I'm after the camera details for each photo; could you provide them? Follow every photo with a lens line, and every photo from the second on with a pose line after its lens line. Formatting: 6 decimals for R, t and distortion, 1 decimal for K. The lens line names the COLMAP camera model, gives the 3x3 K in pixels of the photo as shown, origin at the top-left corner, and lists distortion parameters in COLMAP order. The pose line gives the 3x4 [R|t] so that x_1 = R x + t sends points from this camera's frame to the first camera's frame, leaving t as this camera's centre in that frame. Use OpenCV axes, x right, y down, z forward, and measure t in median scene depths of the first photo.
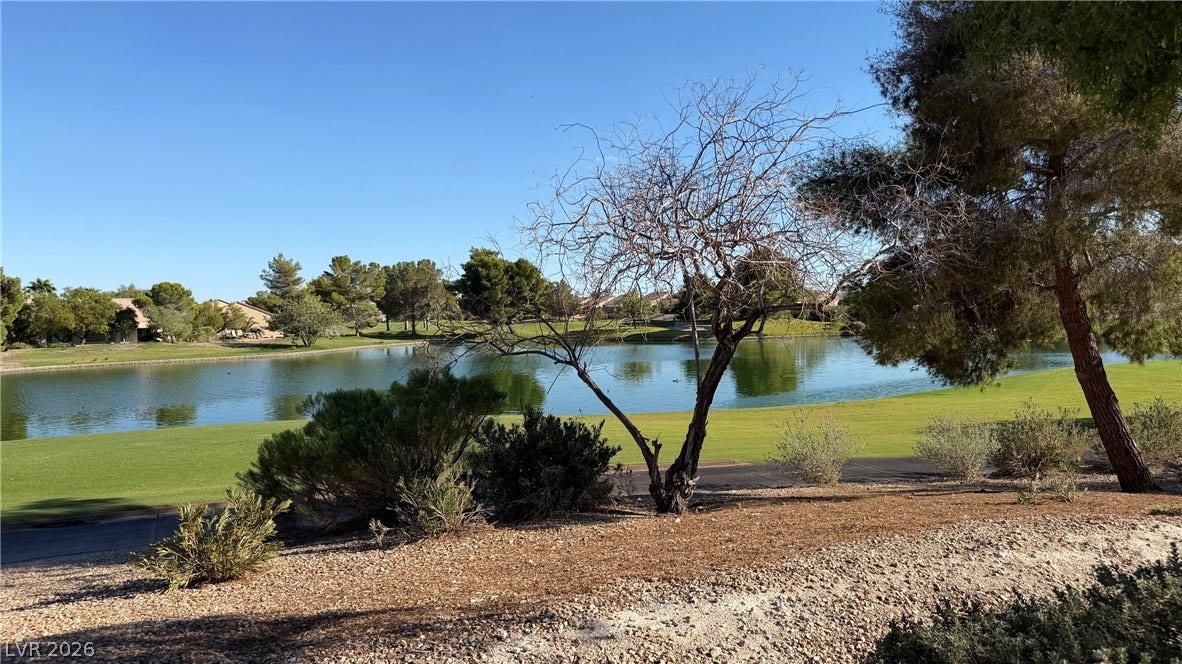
lens RADIAL K [[834.1, 0, 587.2], [0, 834.1, 336.4], [0, 0, 1]] dist [0.111385, -0.162978]
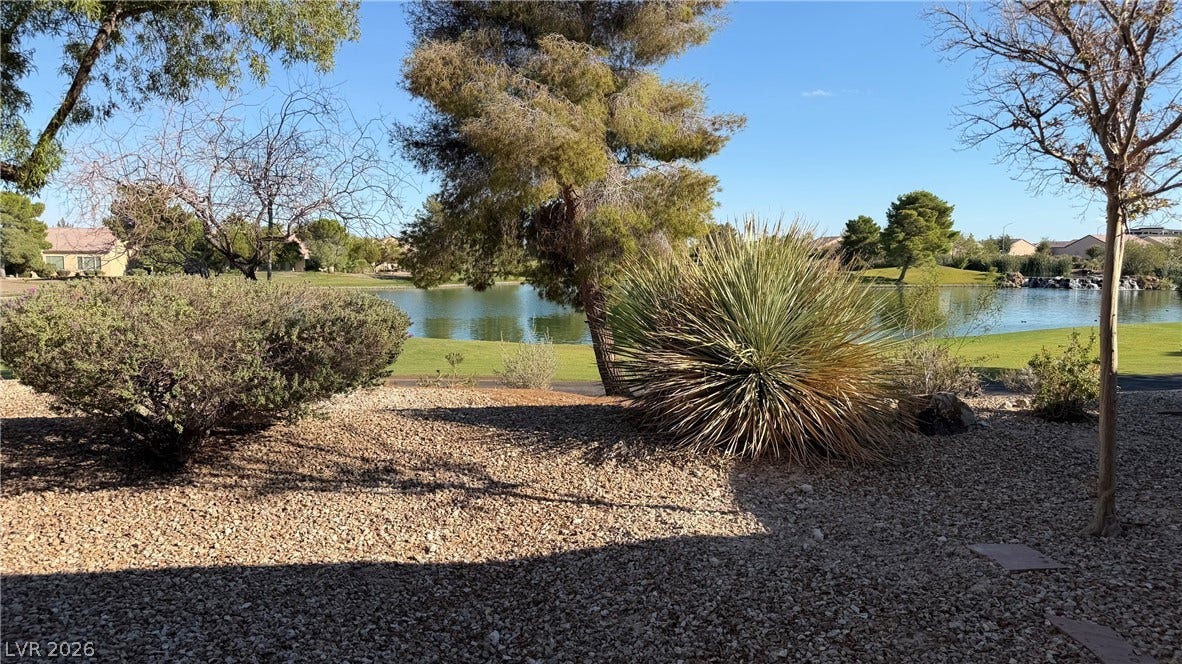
lens RADIAL K [[834.1, 0, 587.2], [0, 834.1, 336.4], [0, 0, 1]] dist [0.111385, -0.162978]
pose [[0.972902, 0.047473, -0.226291, 0.126726], [-0.031865, 0.996886, 0.072138, 0.000030], [0.229011, -0.062973, 0.971385, -0.026130]]
